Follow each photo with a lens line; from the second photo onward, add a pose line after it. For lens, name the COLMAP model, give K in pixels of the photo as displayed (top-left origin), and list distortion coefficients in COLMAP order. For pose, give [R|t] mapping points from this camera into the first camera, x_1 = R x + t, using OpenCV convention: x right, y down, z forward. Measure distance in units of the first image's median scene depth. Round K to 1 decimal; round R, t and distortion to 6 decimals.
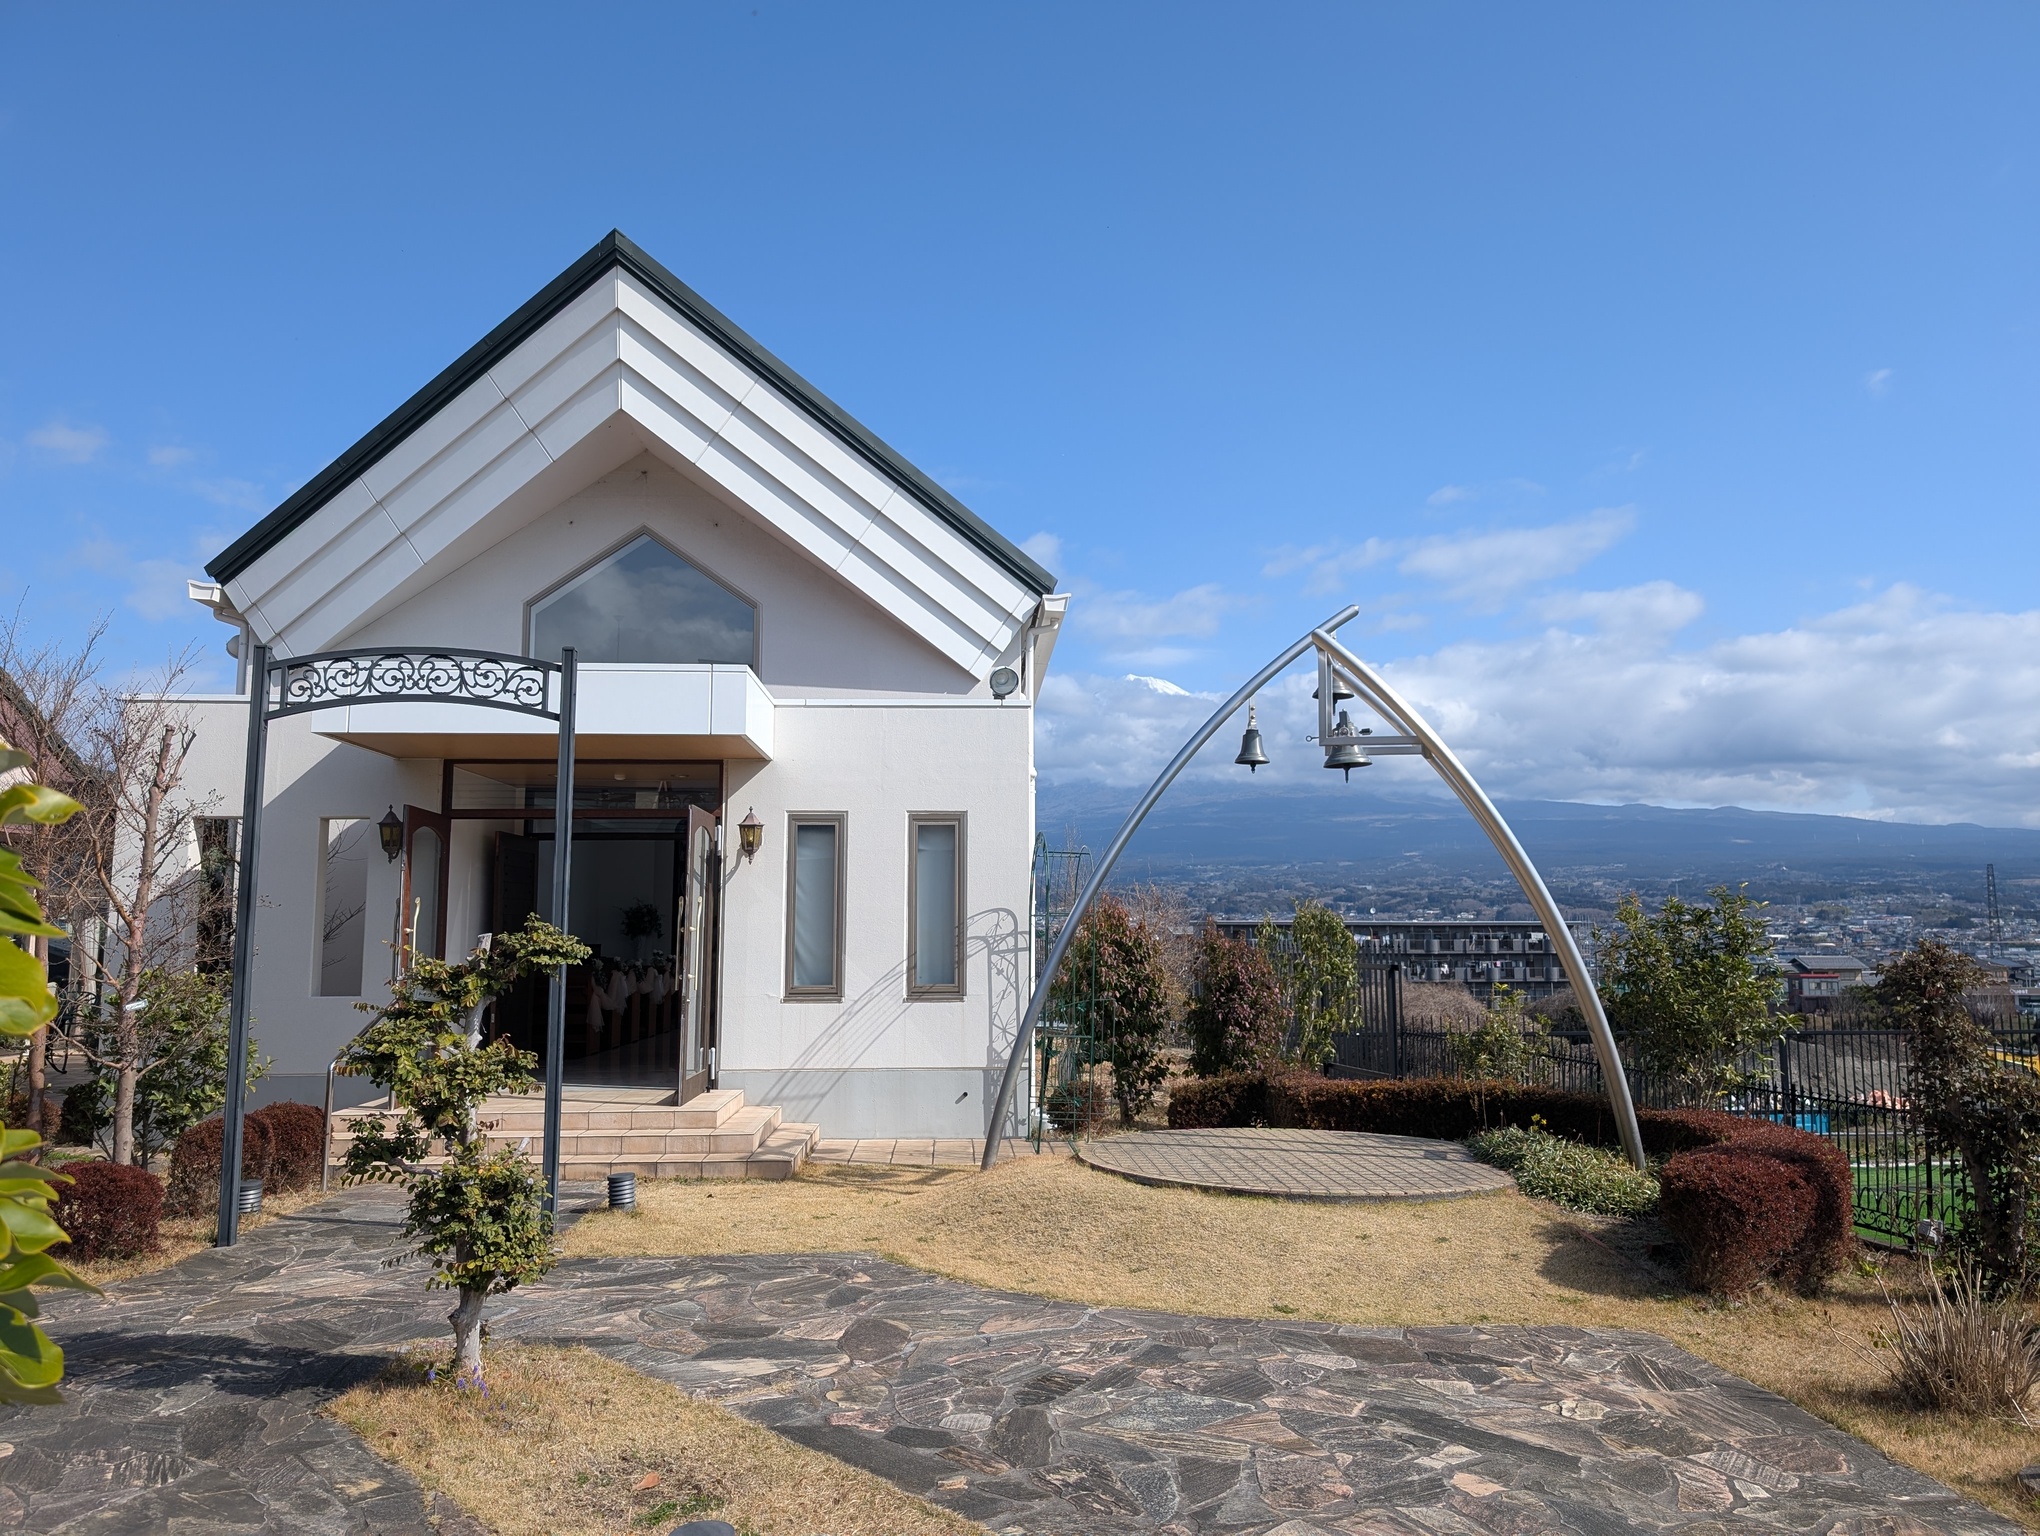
lens RADIAL K [[1454.3, 0, 1034.0], [0, 1454.3, 768.5], [0, 0, 1]] dist [0.037115, -0.038126]
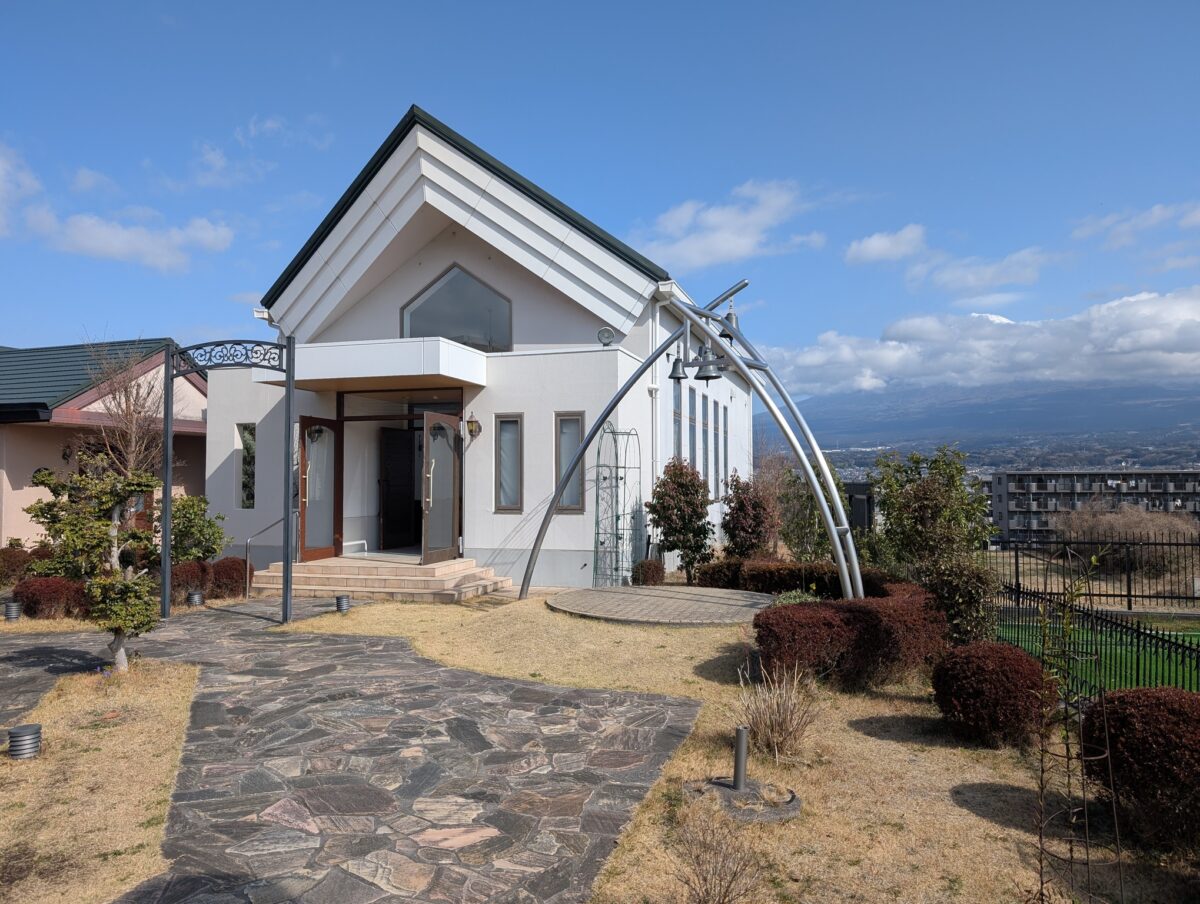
lens RADIAL K [[855.5, 0, 602.1], [0, 855.5, 450.8], [0, 0, 1]] dist [0.037115, -0.038126]
pose [[0.941357, -0.013879, -0.337127, 0.332542], [0.040311, 0.996624, 0.071529, 0.004836], [0.334996, -0.080924, 0.938738, 0.012537]]
